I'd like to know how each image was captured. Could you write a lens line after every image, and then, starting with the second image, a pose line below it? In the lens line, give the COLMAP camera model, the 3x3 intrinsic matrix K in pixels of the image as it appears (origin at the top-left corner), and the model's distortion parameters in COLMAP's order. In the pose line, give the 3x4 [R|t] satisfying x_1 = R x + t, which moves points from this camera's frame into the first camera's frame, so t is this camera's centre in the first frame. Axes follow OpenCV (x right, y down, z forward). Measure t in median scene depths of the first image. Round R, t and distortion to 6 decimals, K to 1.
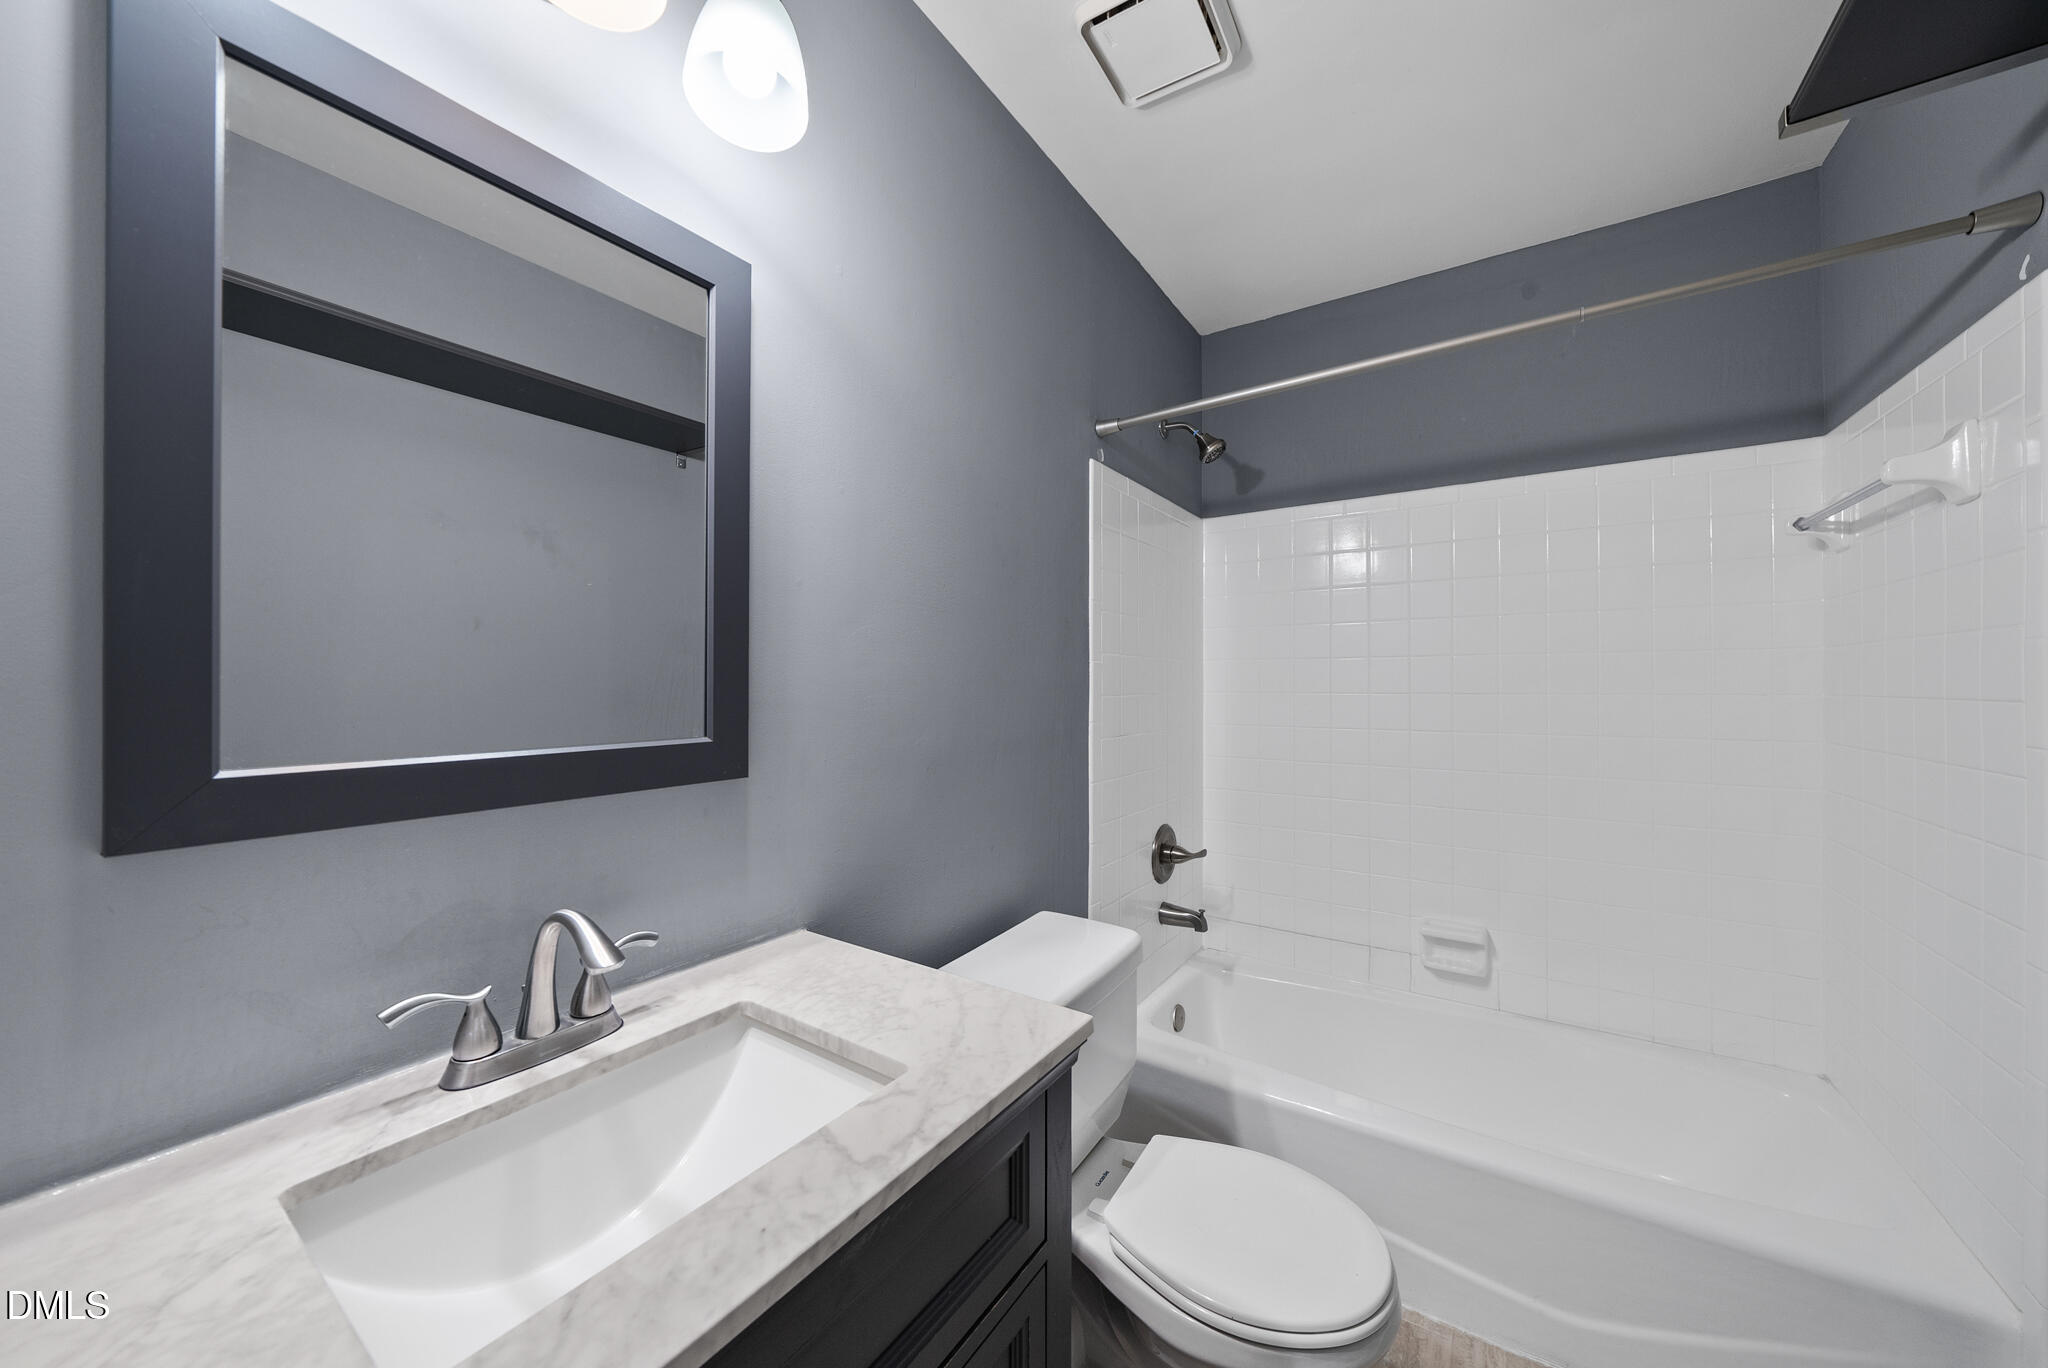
lens RADIAL K [[707.0, 0, 1032.1], [0, 707.0, 684.8], [0, 0, 1]] dist [-0.007282, -0.000239]
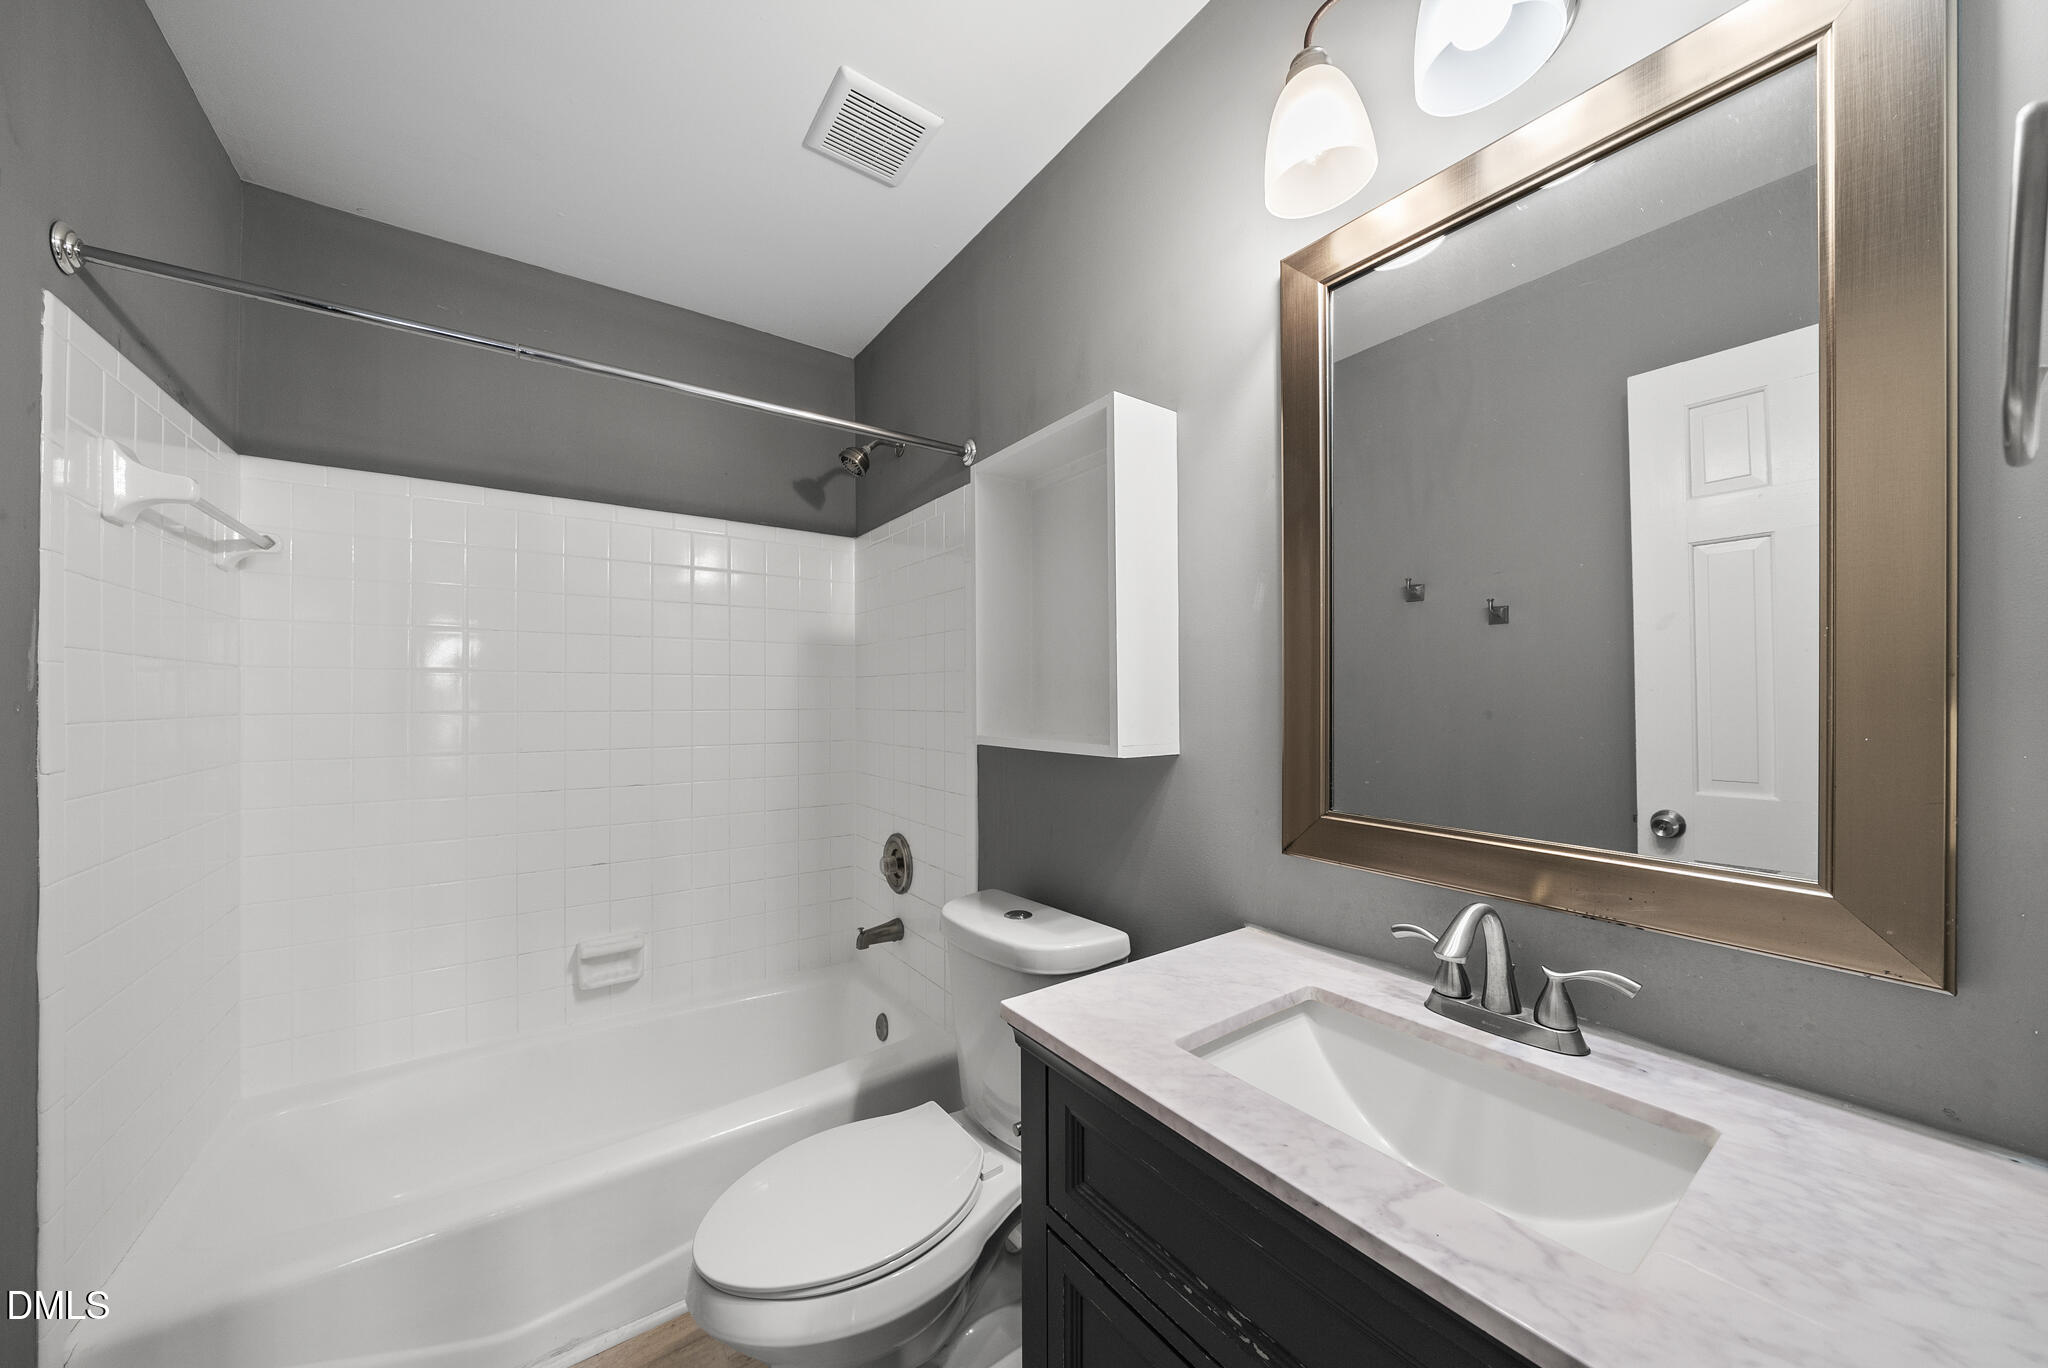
lens RADIAL K [[707.0, 0, 1028.9], [0, 707.0, 700.9], [0, 0, 1]] dist [-0.007282, -0.000239]
pose [[-0.342263, -0.006050, -0.939585, 0.684276], [0.000075, 0.999979, -0.006466, 0.007122], [0.939604, -0.002284, -0.342256, 0.739456]]
